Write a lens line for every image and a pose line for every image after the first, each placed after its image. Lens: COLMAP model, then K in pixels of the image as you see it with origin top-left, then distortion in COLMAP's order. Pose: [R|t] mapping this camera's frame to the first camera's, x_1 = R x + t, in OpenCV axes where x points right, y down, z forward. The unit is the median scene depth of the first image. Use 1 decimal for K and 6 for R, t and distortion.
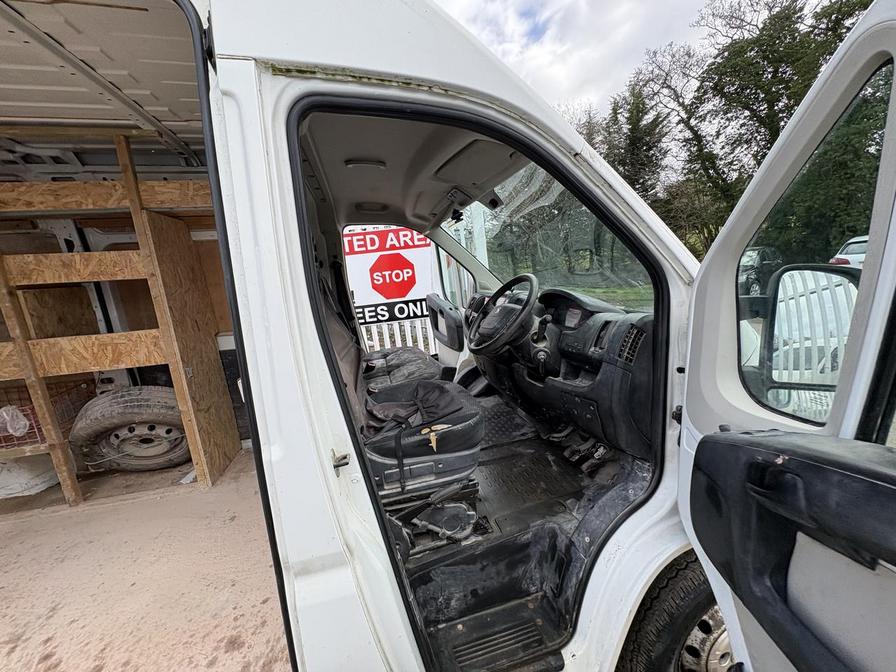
lens RADIAL K [[355.5, 0, 439.8], [0, 355.5, 337.2], [0, 0, 1]] dist [-0.000049, 0.000200]
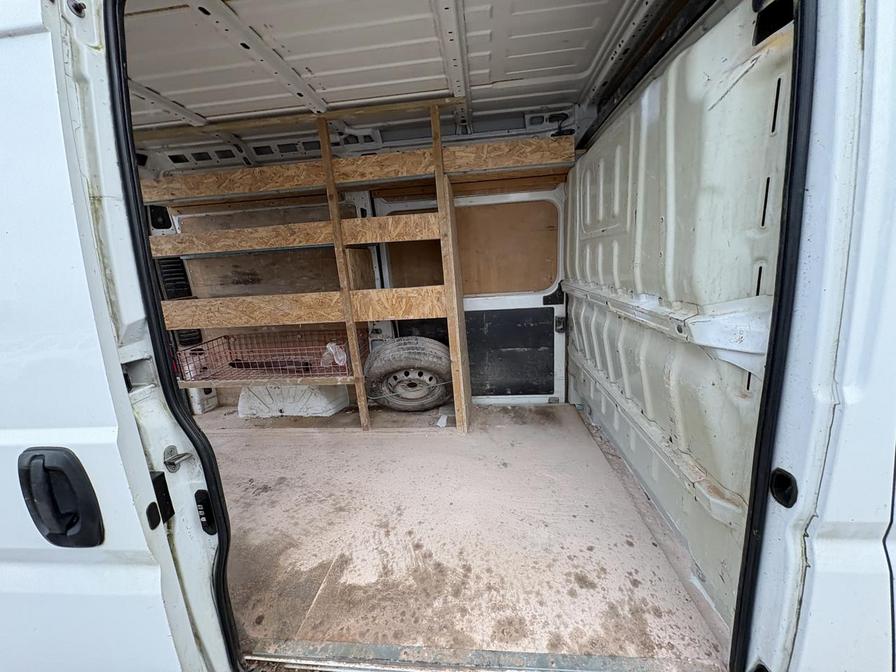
lens RADIAL K [[355.5, 0, 448.5], [0, 355.5, 336.1], [0, 0, 1]] dist [-0.000049, 0.000200]
pose [[0.944985, 0.073113, -0.318838, -0.406291], [-0.057321, 0.996632, 0.058650, 0.067949], [0.322052, -0.037147, 0.945993, -0.047760]]
